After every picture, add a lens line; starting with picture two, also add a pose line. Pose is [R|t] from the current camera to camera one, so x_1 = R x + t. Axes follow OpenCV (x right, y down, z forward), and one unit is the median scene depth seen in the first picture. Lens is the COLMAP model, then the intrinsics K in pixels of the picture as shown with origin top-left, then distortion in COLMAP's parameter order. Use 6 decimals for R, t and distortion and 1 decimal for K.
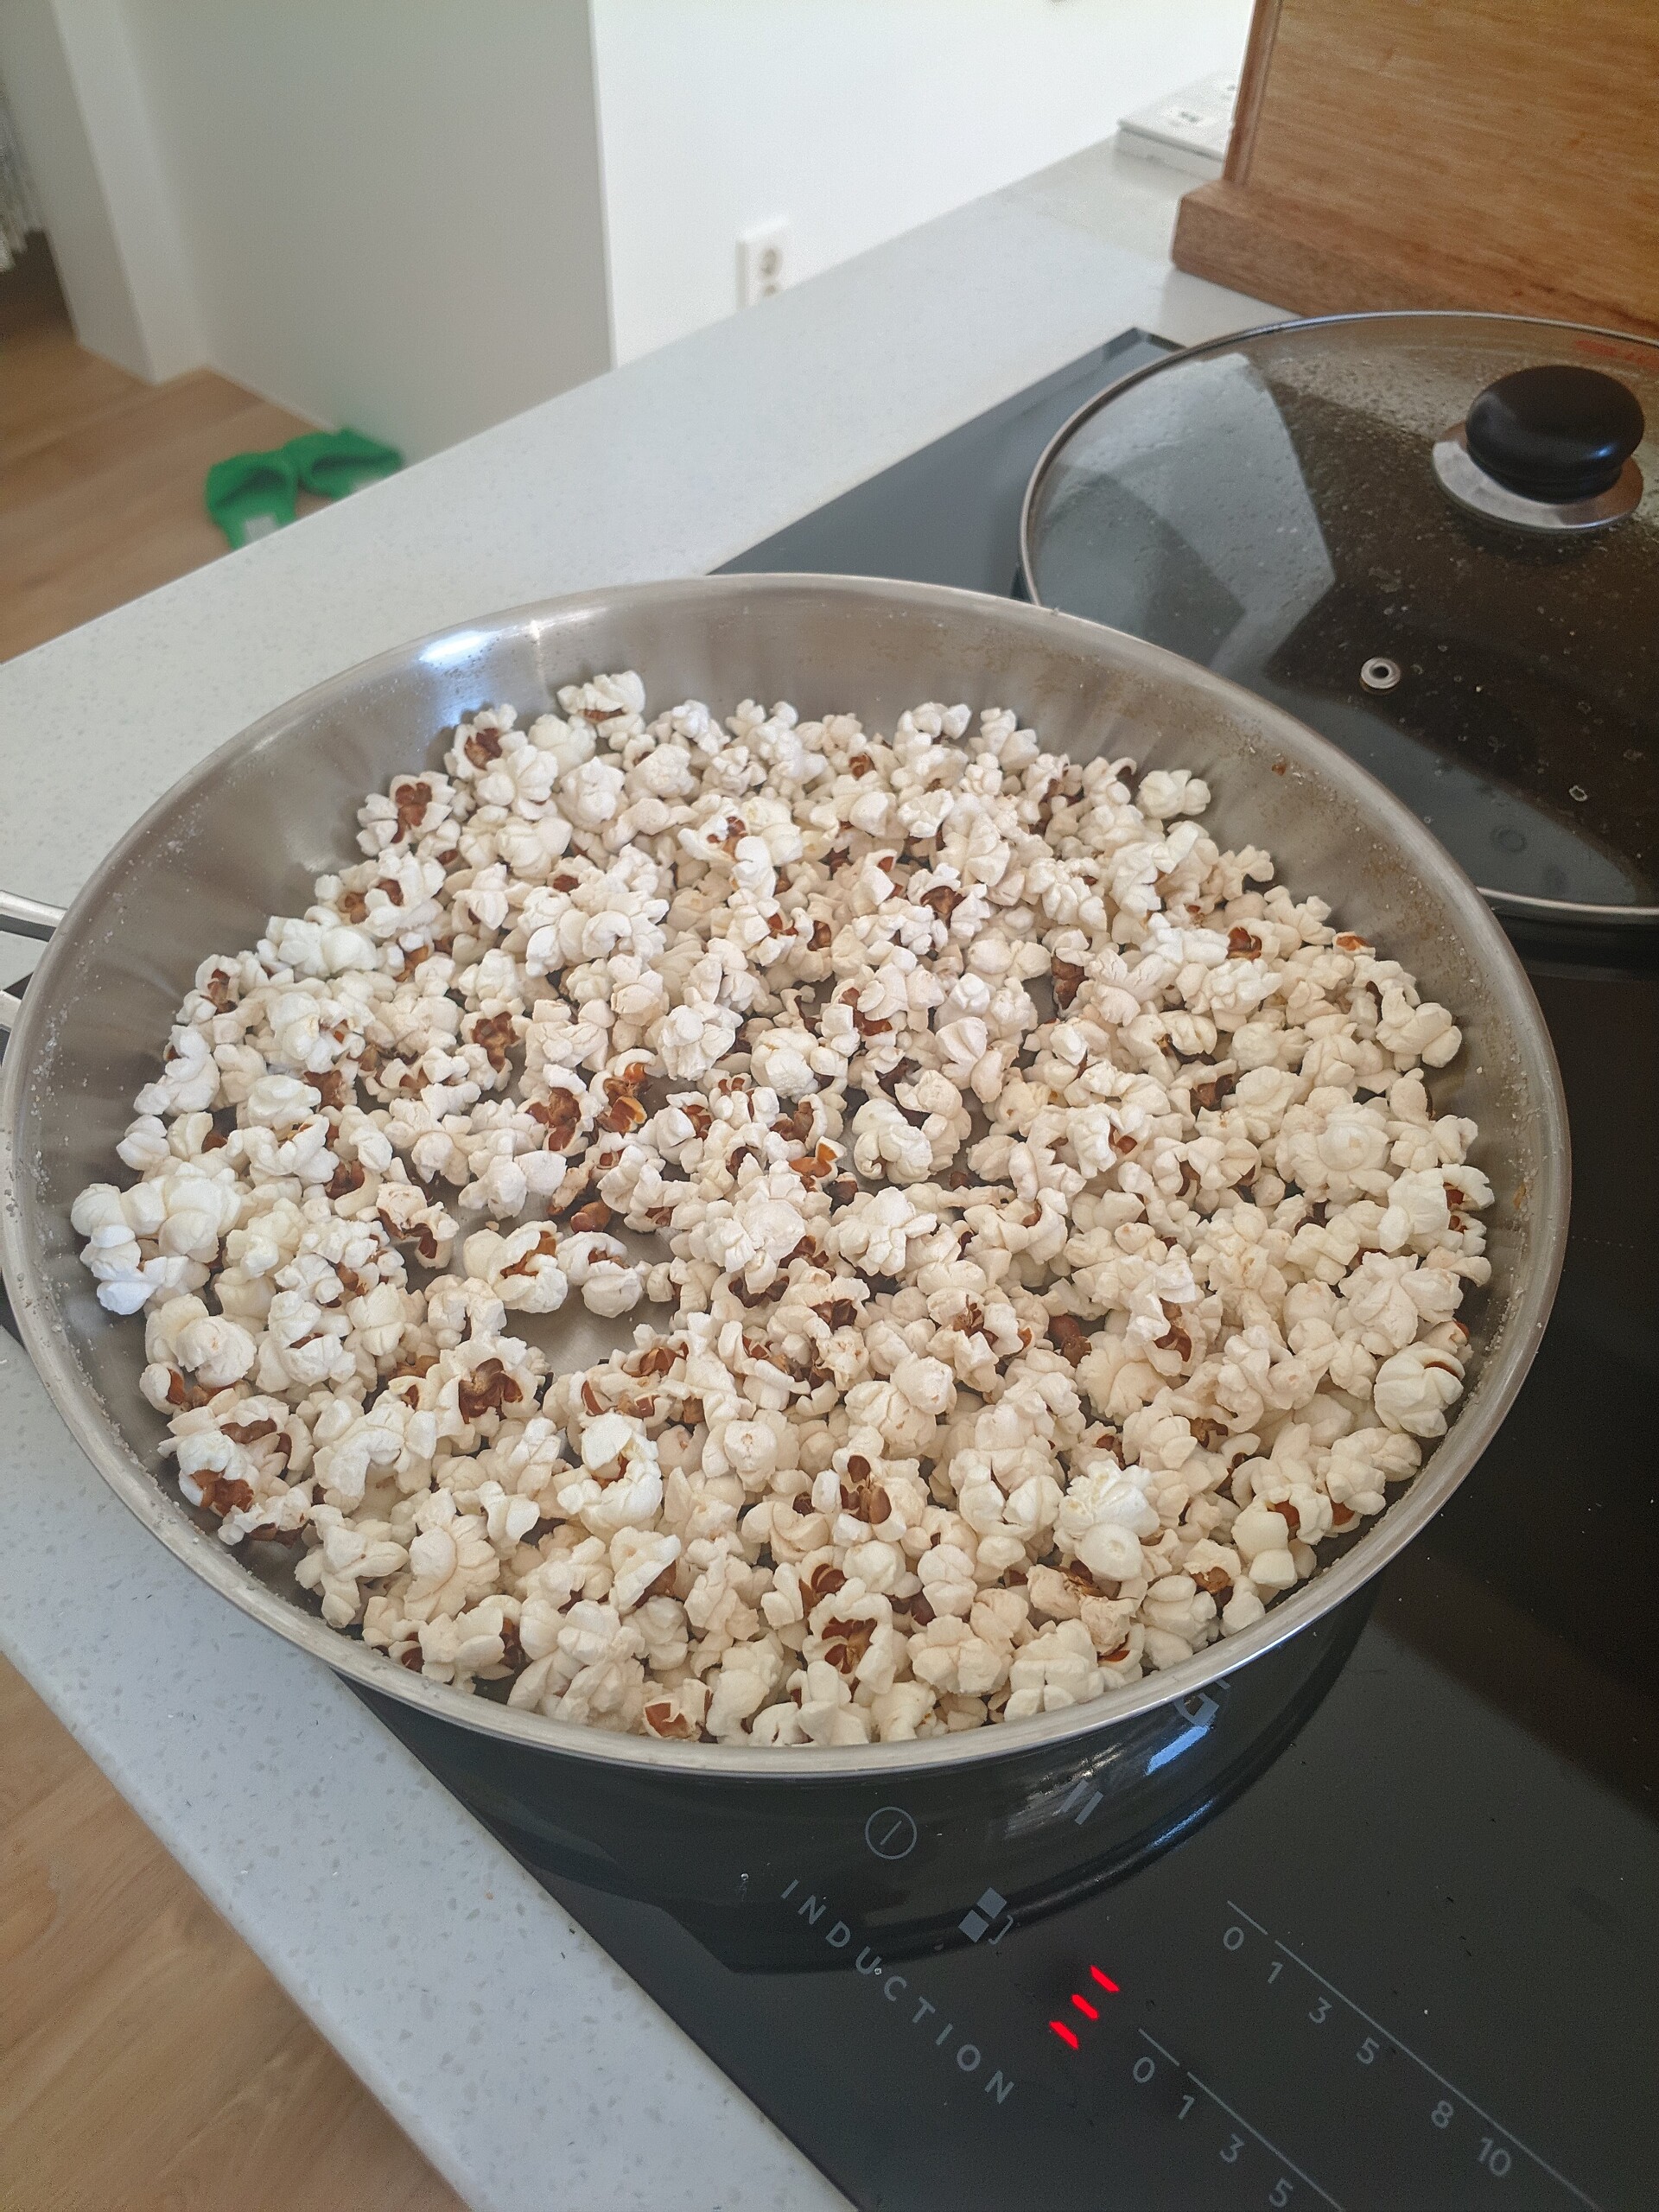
lens RADIAL K [[1800.1, 0, 828.7], [0, 1800.1, 1113.2], [0, 0, 1]] dist [0.004838, -0.007289]
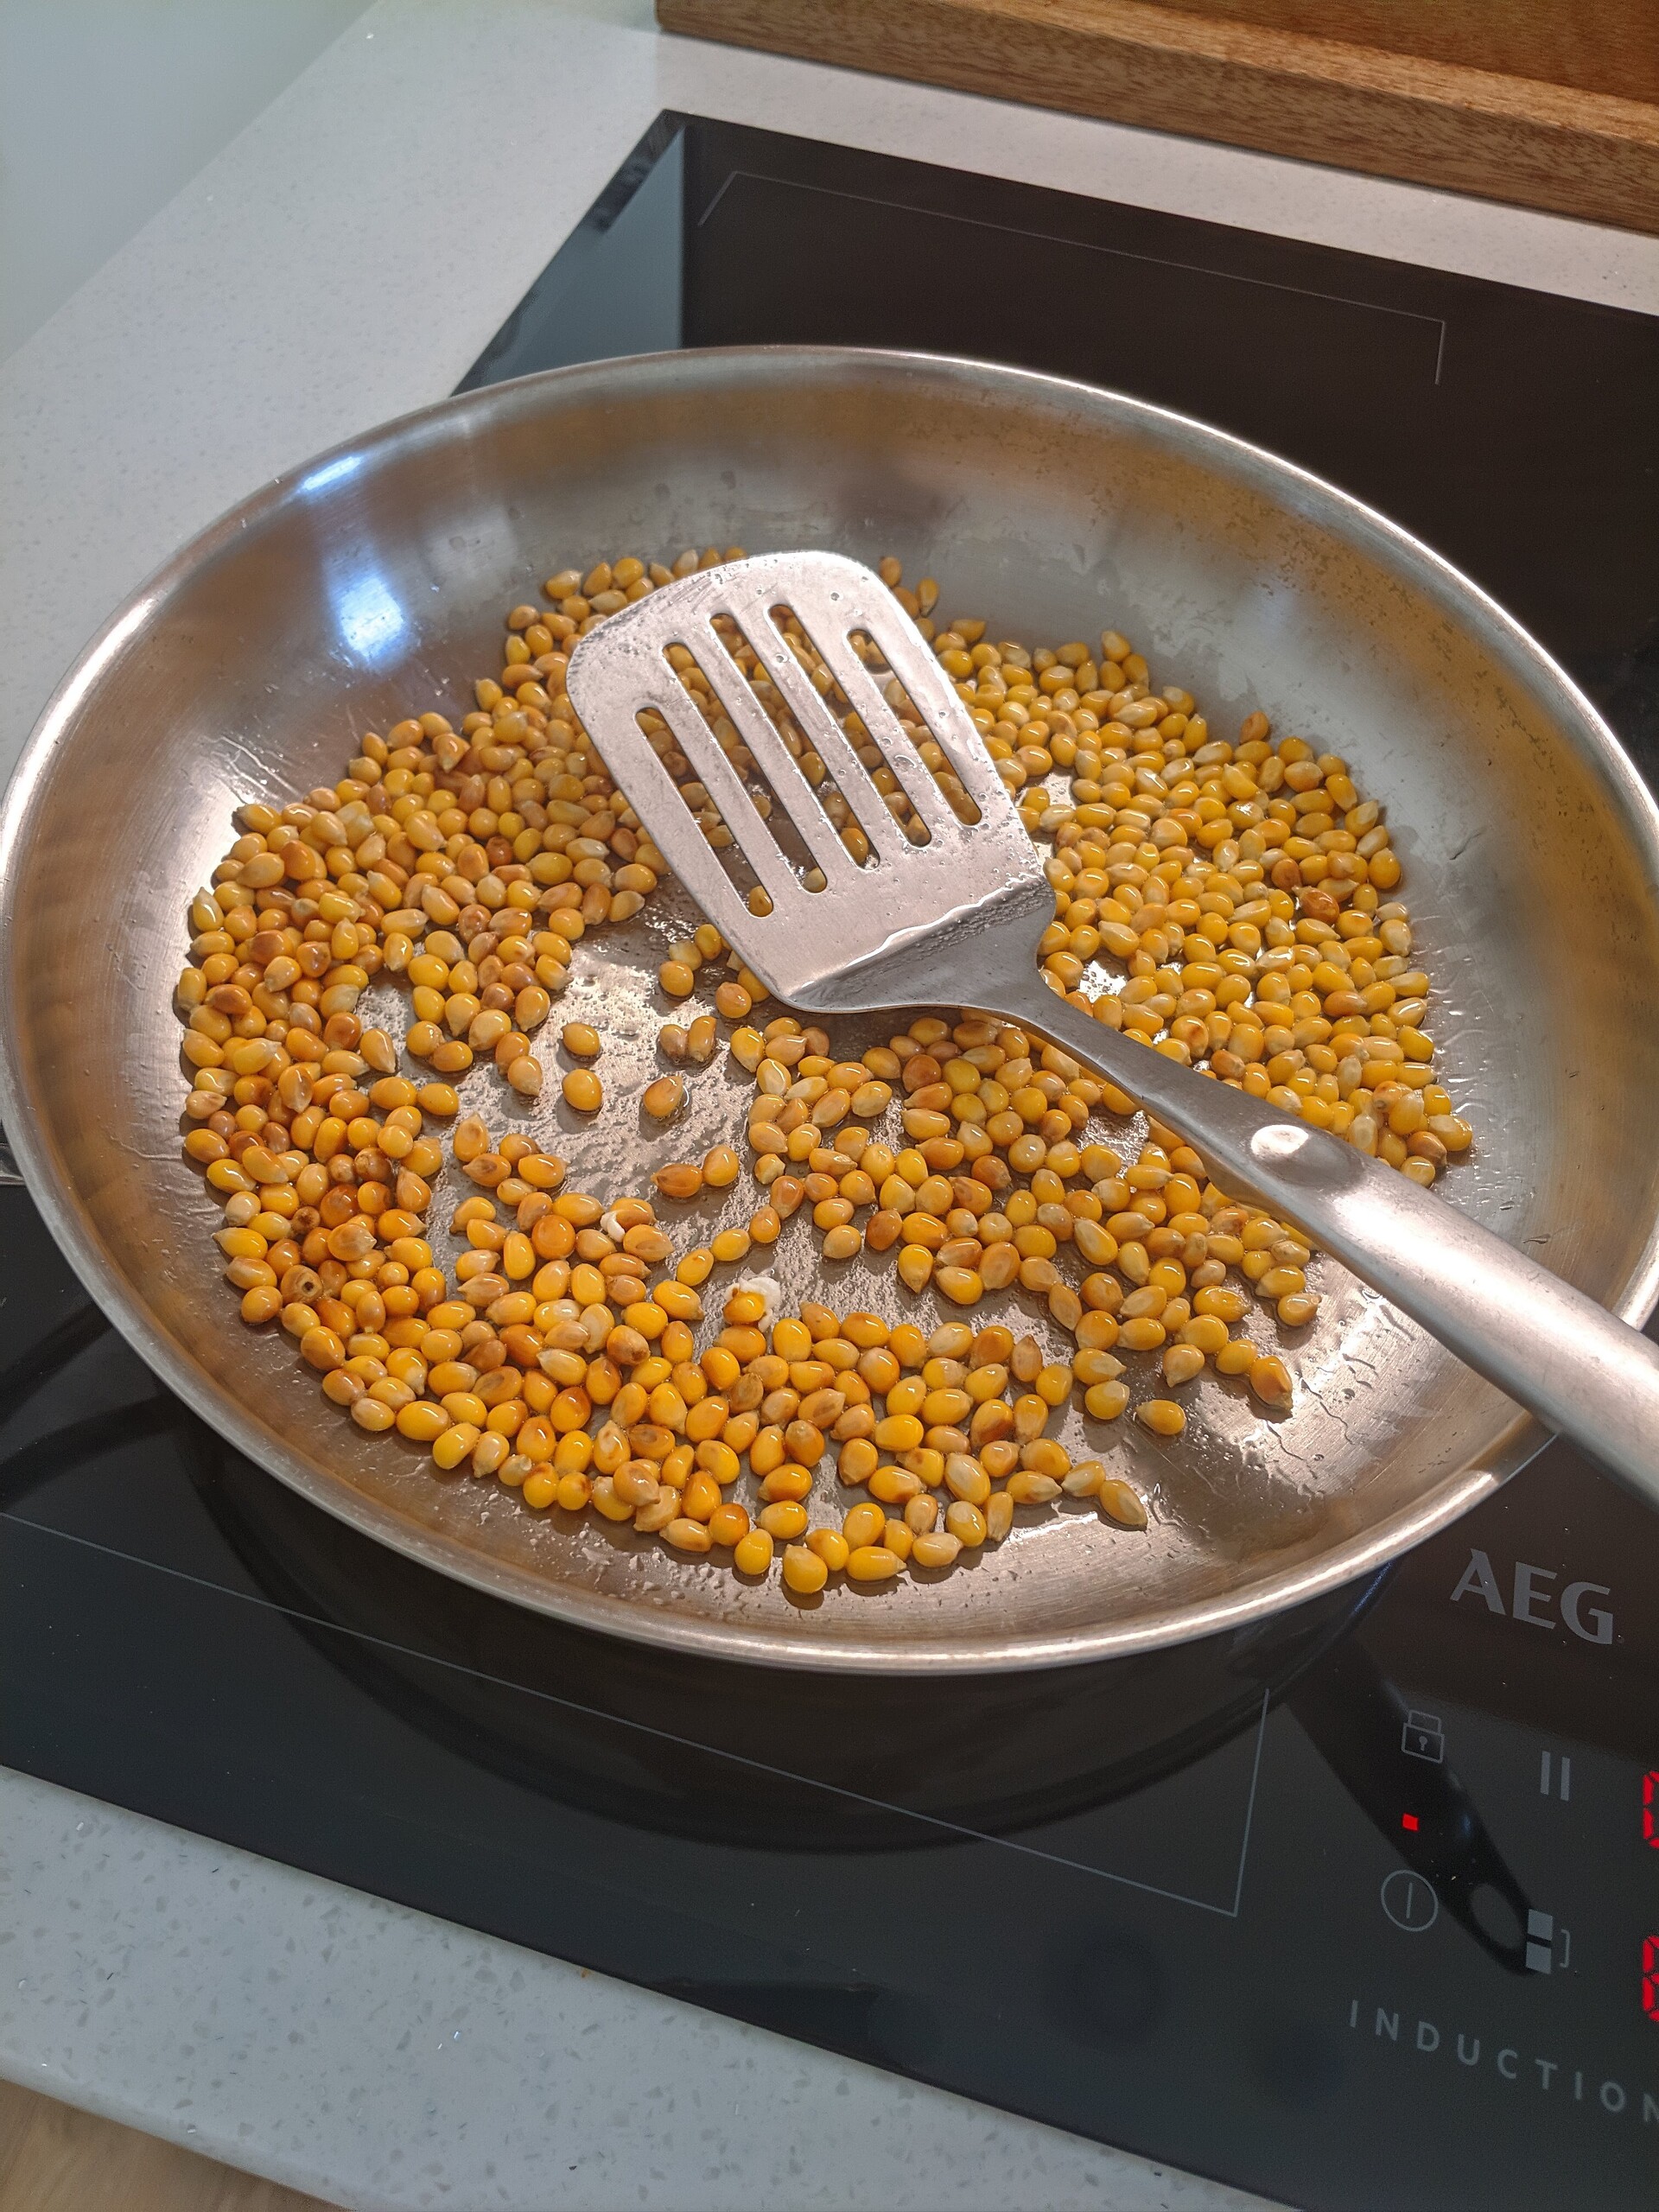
lens RADIAL K [[1800.1, 0, 829.7], [0, 1800.1, 1098.1], [0, 0, 1]] dist [0.004838, -0.007289]
pose [[0.901884, -0.327695, 0.281461, -0.335636], [0.294060, 0.943024, 0.155674, -0.199235], [-0.316438, -0.057633, 0.946861, 0.245858]]
